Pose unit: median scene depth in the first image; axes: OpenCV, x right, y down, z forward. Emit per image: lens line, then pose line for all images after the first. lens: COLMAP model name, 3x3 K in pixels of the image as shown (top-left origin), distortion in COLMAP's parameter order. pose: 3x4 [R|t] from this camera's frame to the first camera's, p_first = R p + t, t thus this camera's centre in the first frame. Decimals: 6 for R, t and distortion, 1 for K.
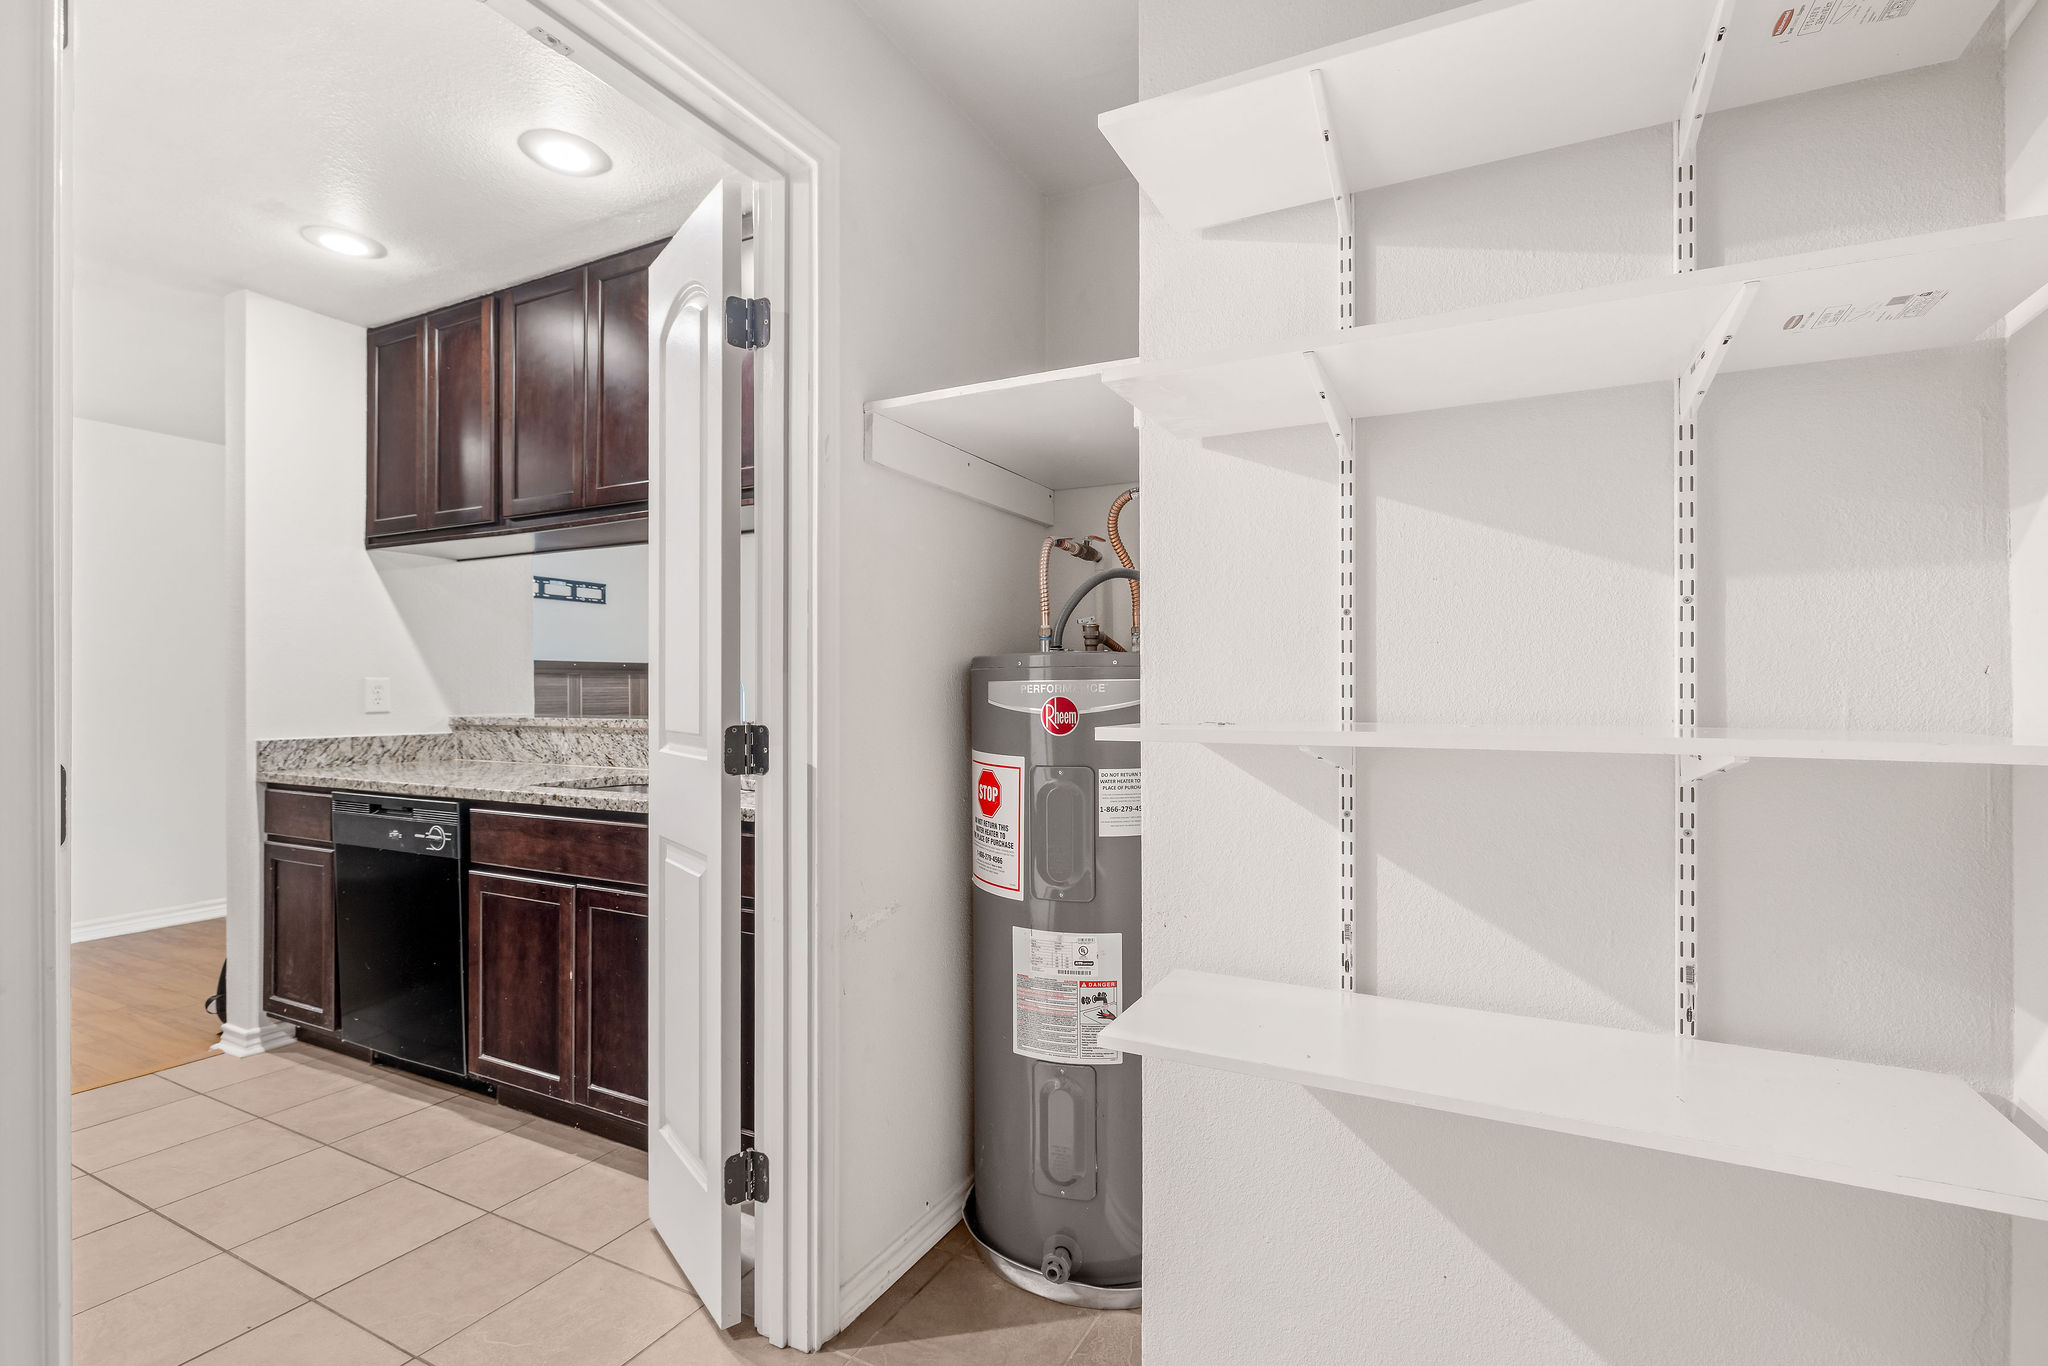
lens RADIAL K [[921.8, 0, 1066.5], [0, 921.8, 686.8], [0, 0, 1]] dist [-0.003092, -0.000459]
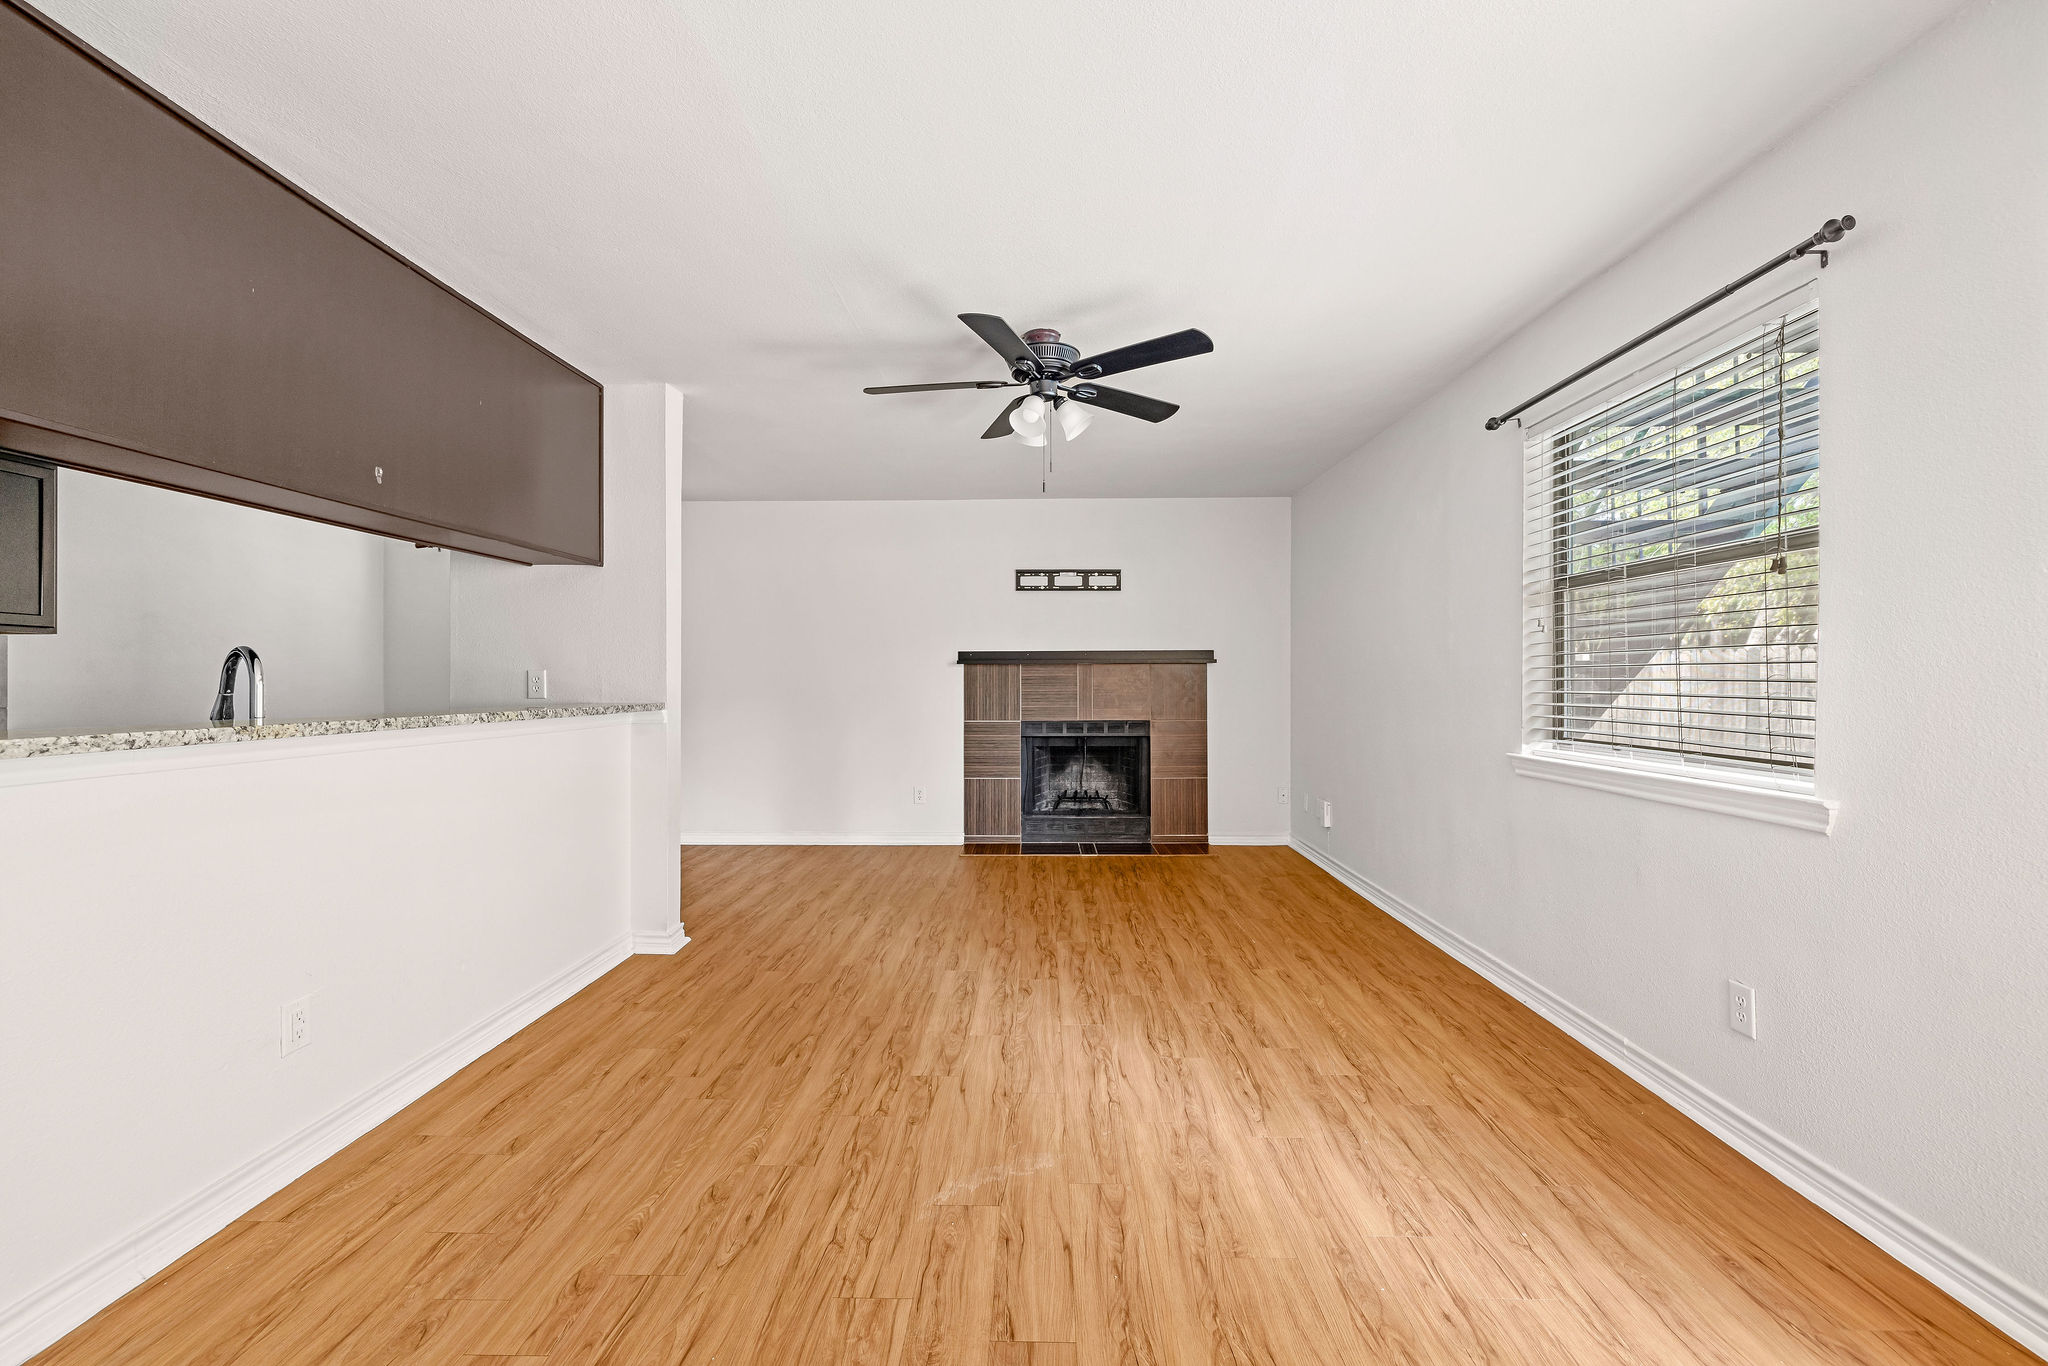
lens RADIAL K [[855.4, 0, 1021.5], [0, 855.4, 682.1], [0, 0, 1]] dist [-0.000662, -0.000325]
pose [[0.422099, 0.004357, -0.906539, 0.573207], [0.001167, 0.999985, 0.005350, 0.000514], [0.906549, -0.003316, 0.422087, 1.169762]]
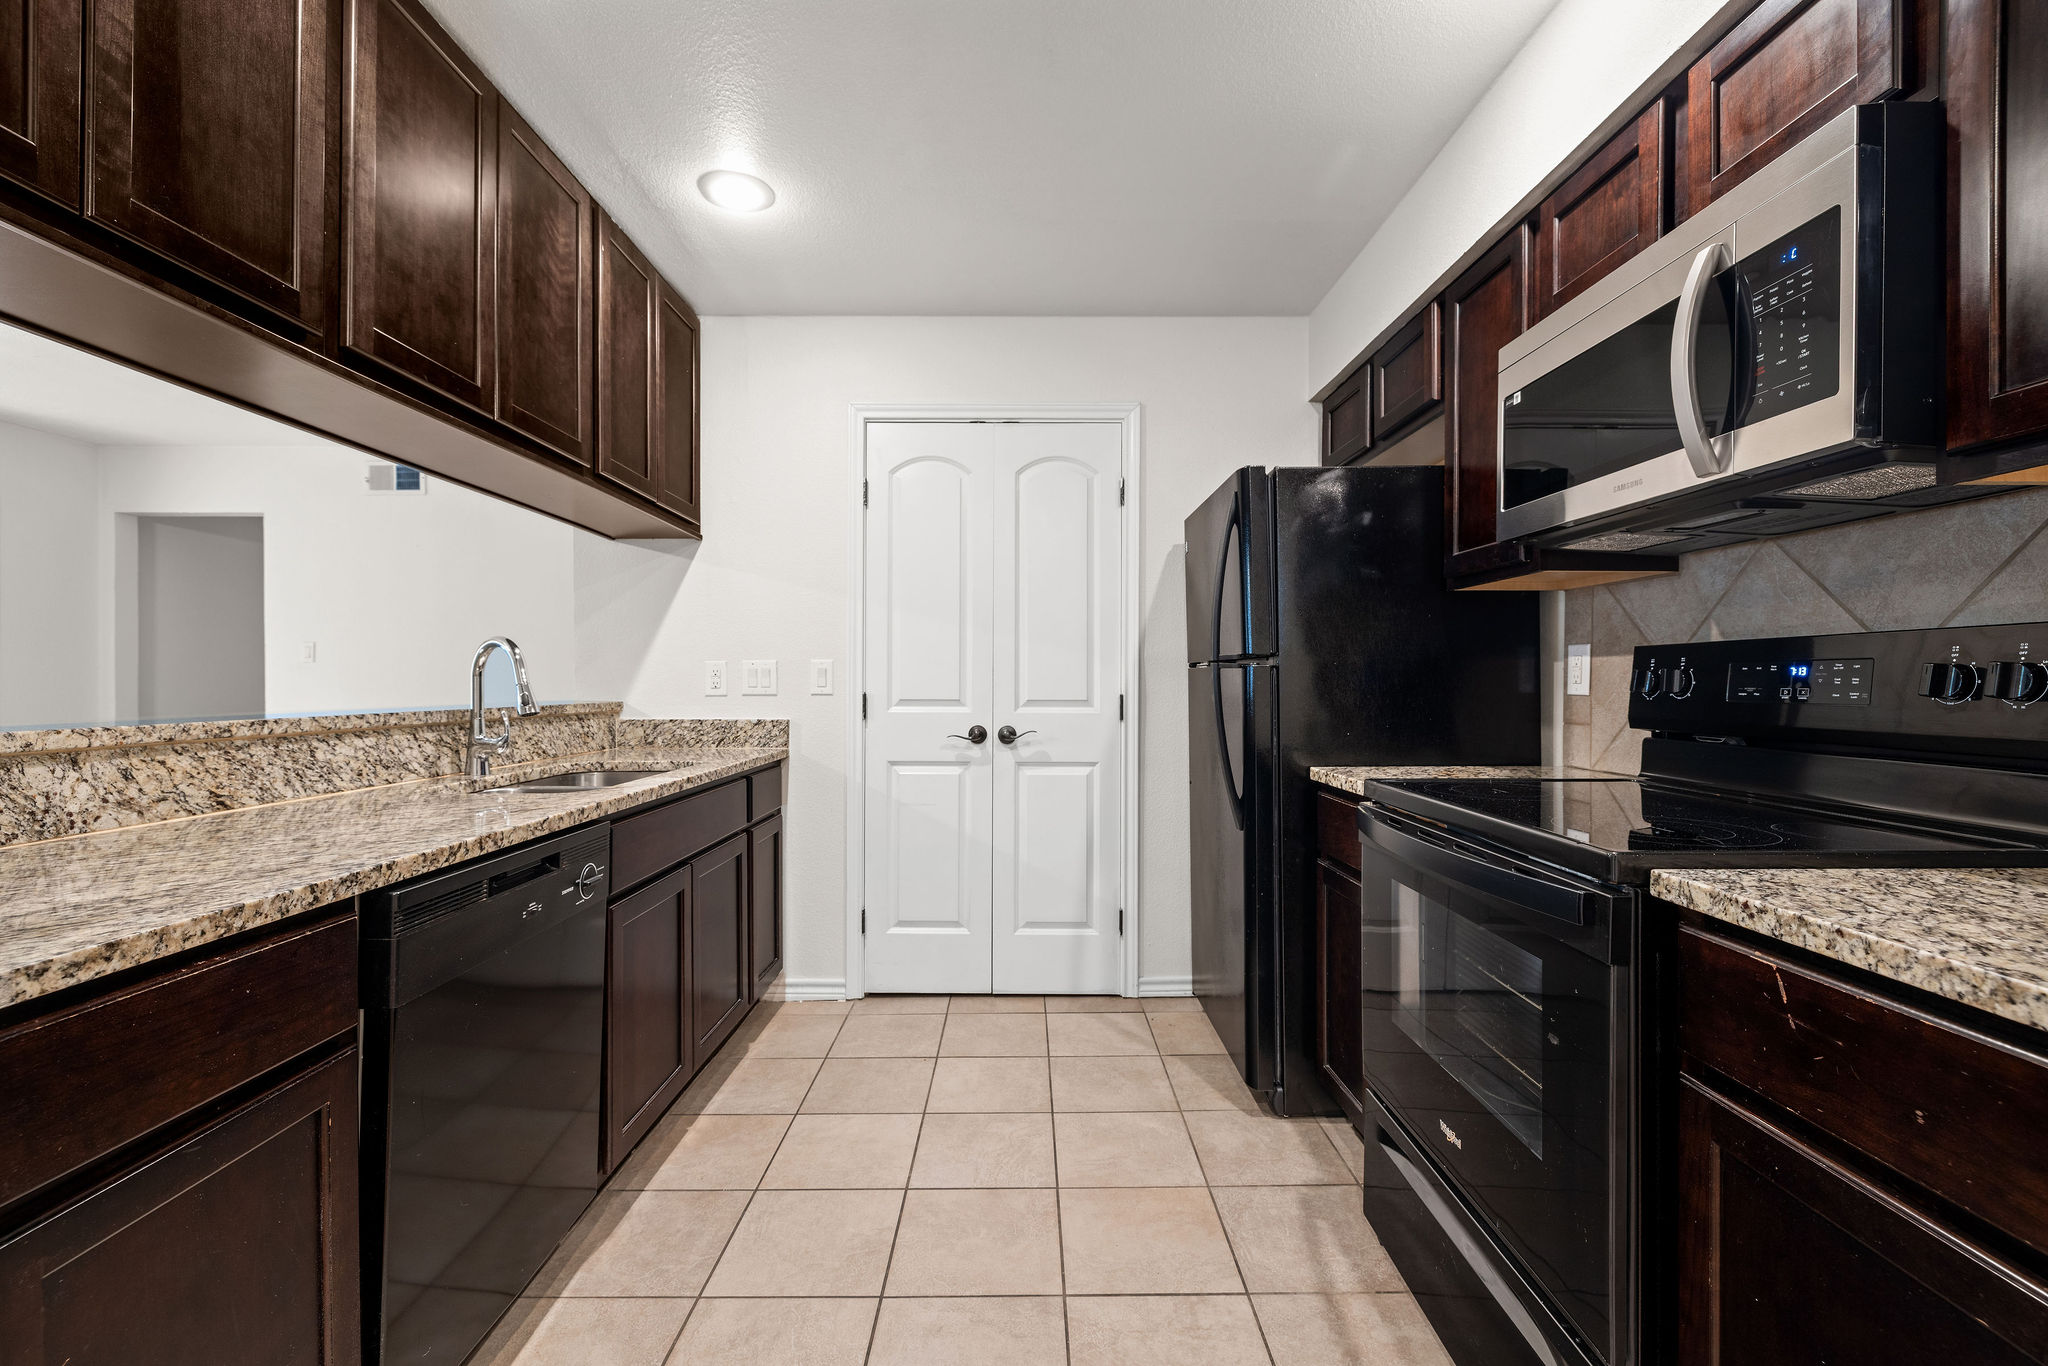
lens RADIAL K [[856.1, 0, 1024.2], [0, 856.1, 687.1], [0, 0, 1]] dist [-0.000002, -0.000997]
pose [[-0.443497, -0.003526, 0.896269, -1.141782], [-0.003819, 0.999991, 0.002044, 0.012406], [-0.896268, -0.002516, -0.443507, 0.803747]]
